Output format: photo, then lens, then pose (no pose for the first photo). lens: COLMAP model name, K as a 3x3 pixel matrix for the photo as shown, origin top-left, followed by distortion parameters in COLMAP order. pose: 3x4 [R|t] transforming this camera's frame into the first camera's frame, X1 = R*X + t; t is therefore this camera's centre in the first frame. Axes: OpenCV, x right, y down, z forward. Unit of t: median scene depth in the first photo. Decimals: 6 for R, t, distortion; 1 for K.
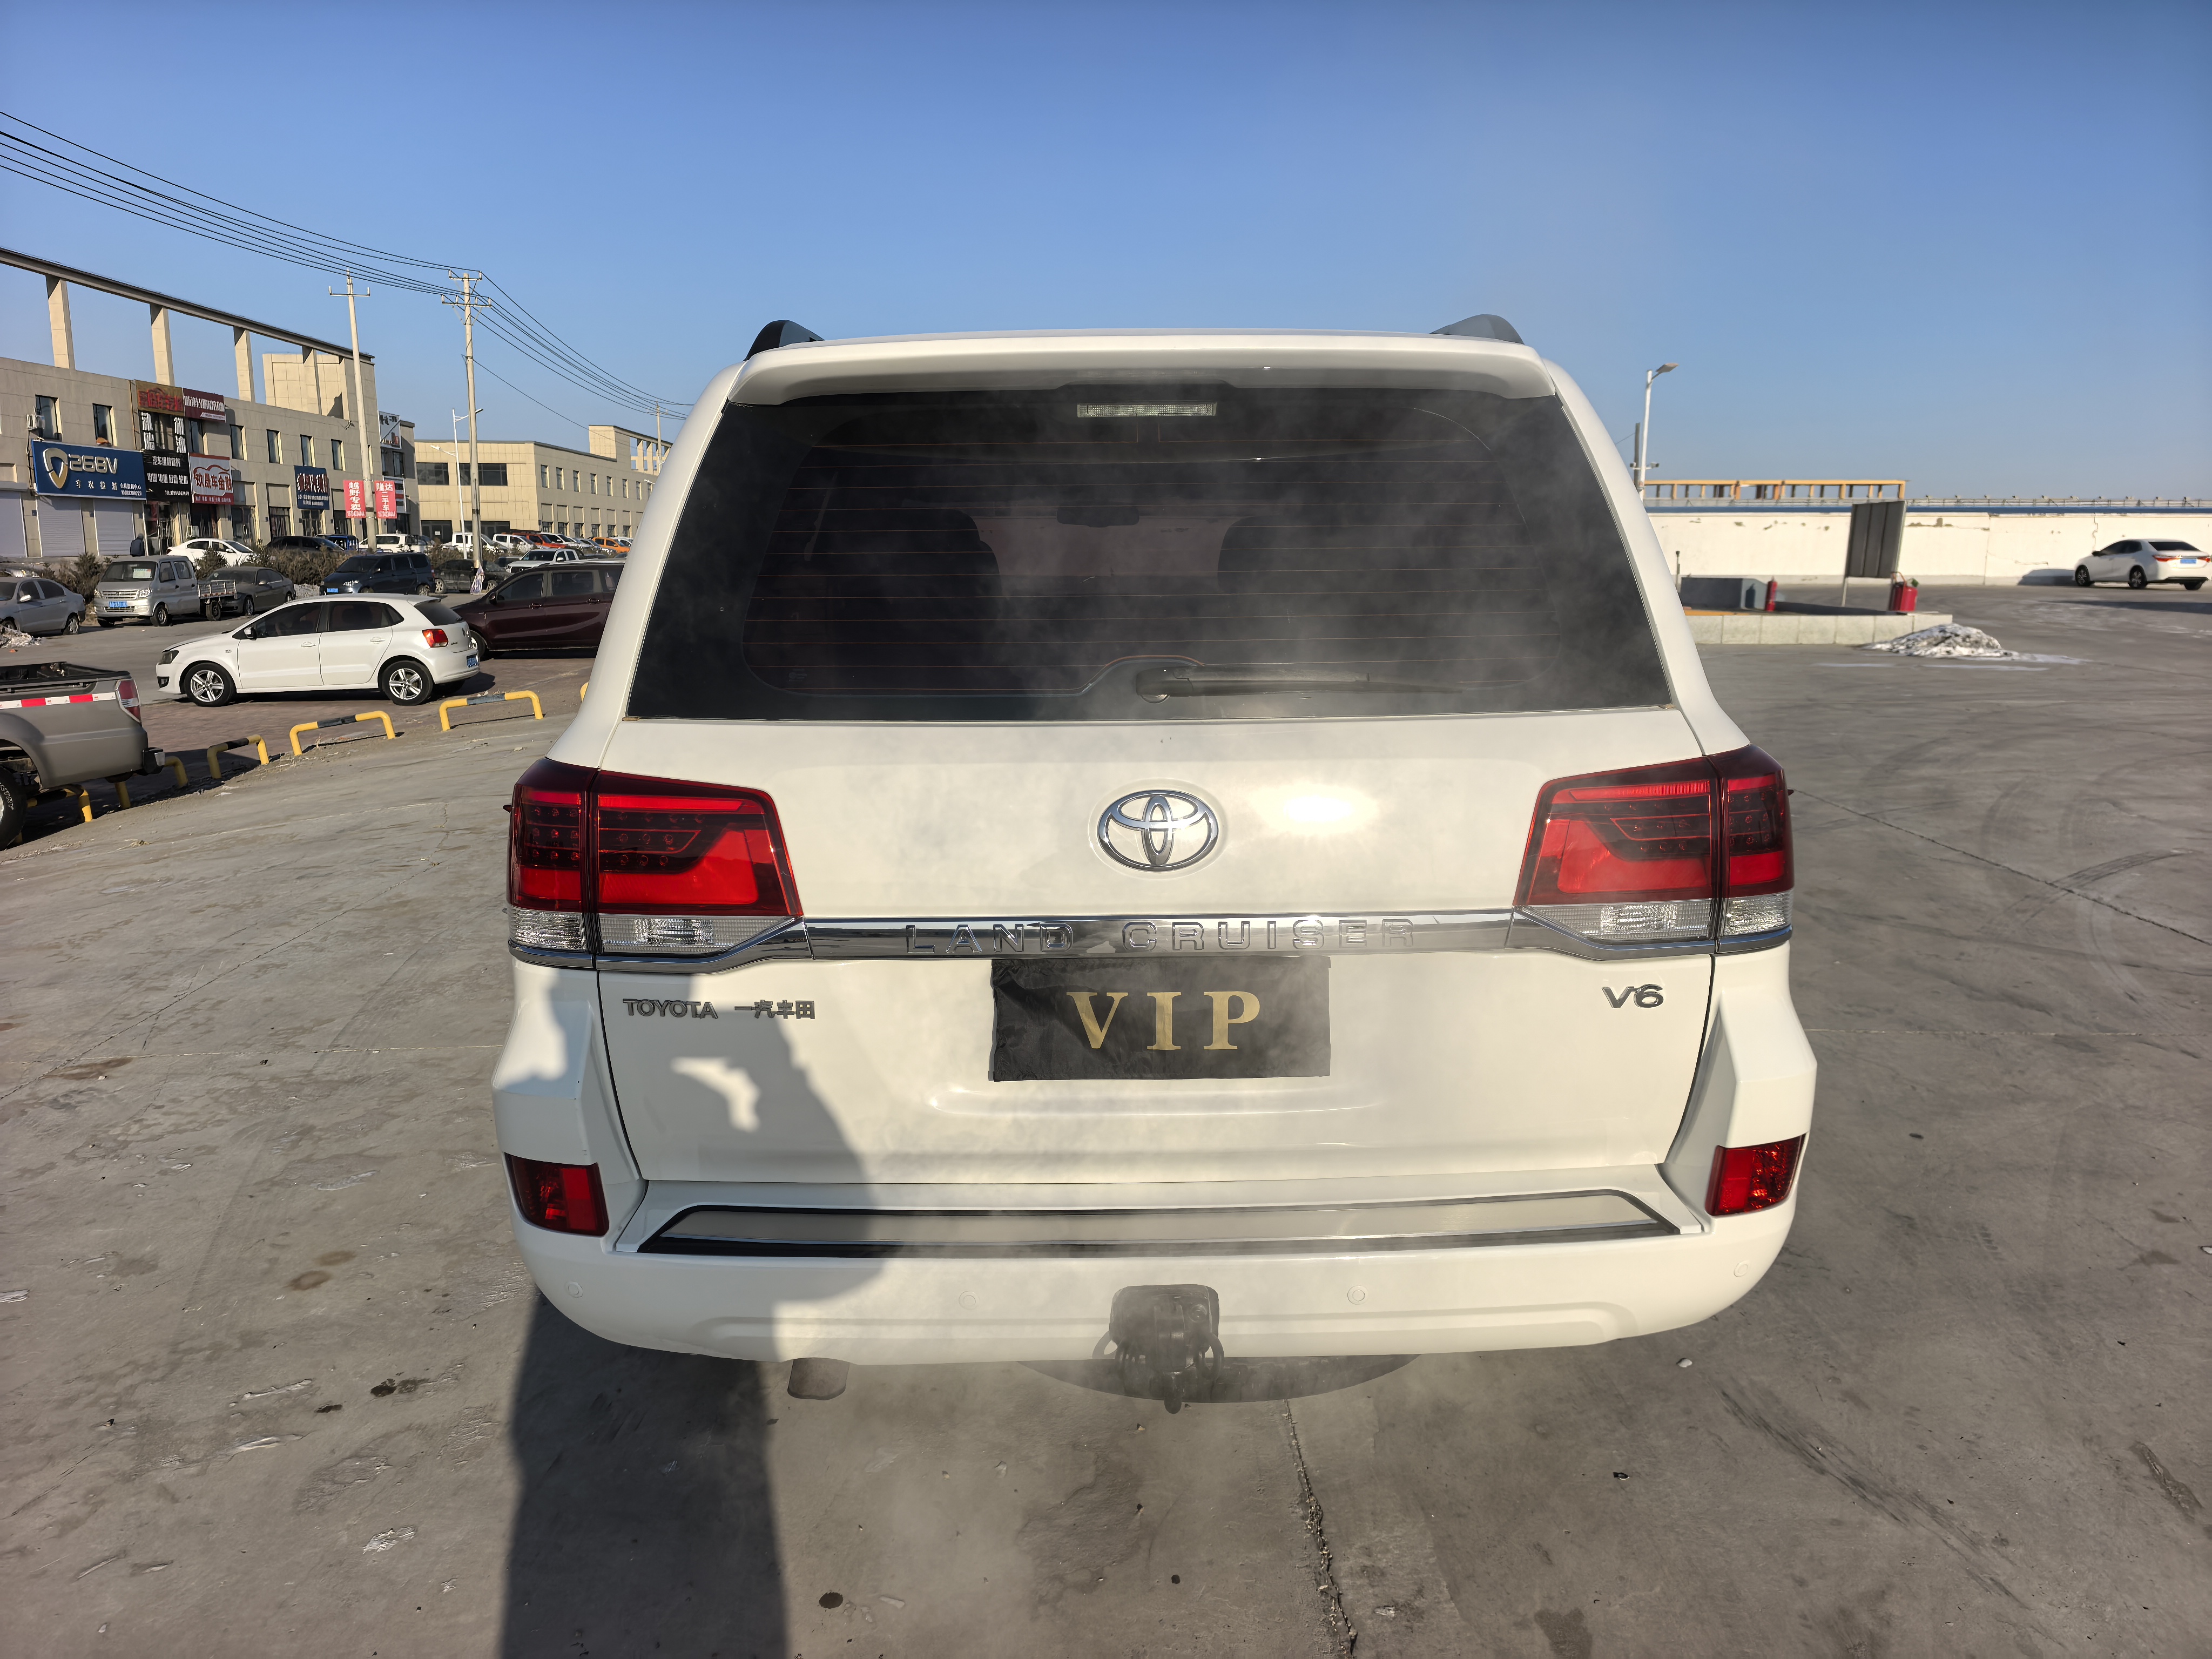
lens RADIAL K [[1547.5, 0, 1092.8], [0, 1547.5, 808.2], [0, 0, 1]] dist [0.089020, -0.104113]
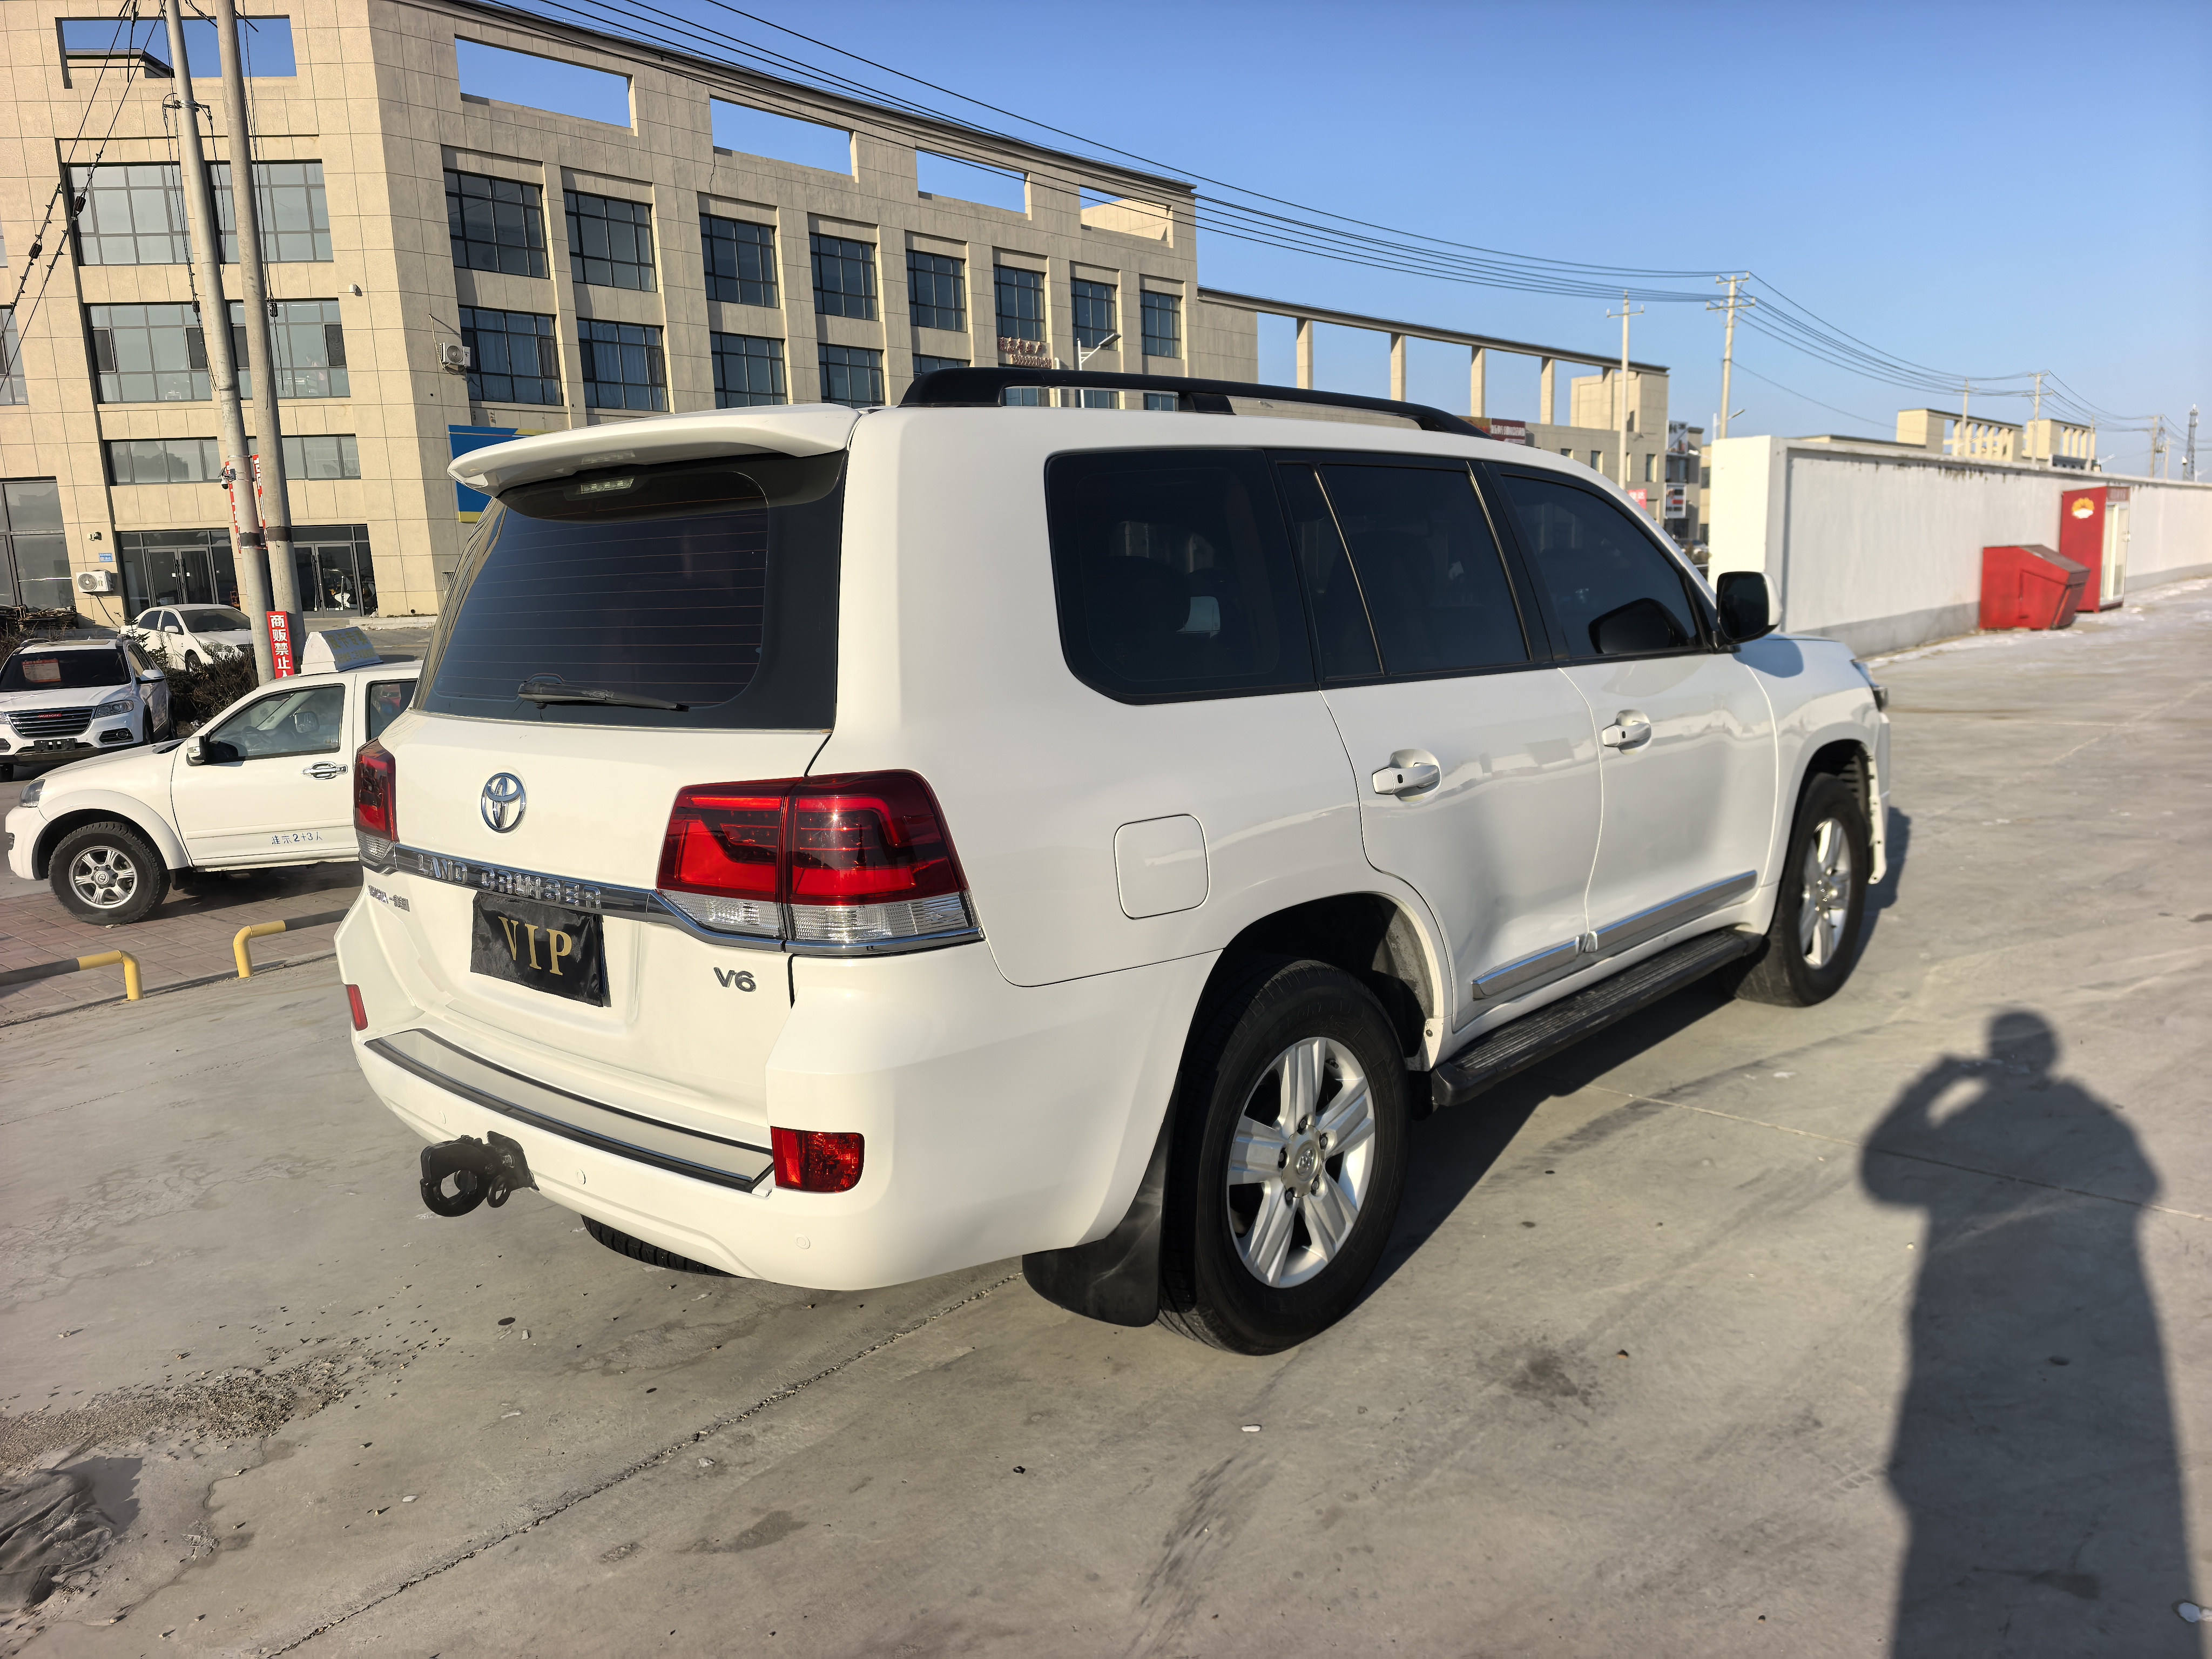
lens RADIAL K [[1546.0, 0, 1121.4], [0, 1546.0, 831.8], [0, 0, 1]] dist [0.090102, -0.108393]
pose [[0.734182, 0.089308, -0.673053, 1.313752], [-0.080008, 0.995784, 0.044857, -0.062285], [0.674222, 0.020916, 0.738233, 0.340368]]
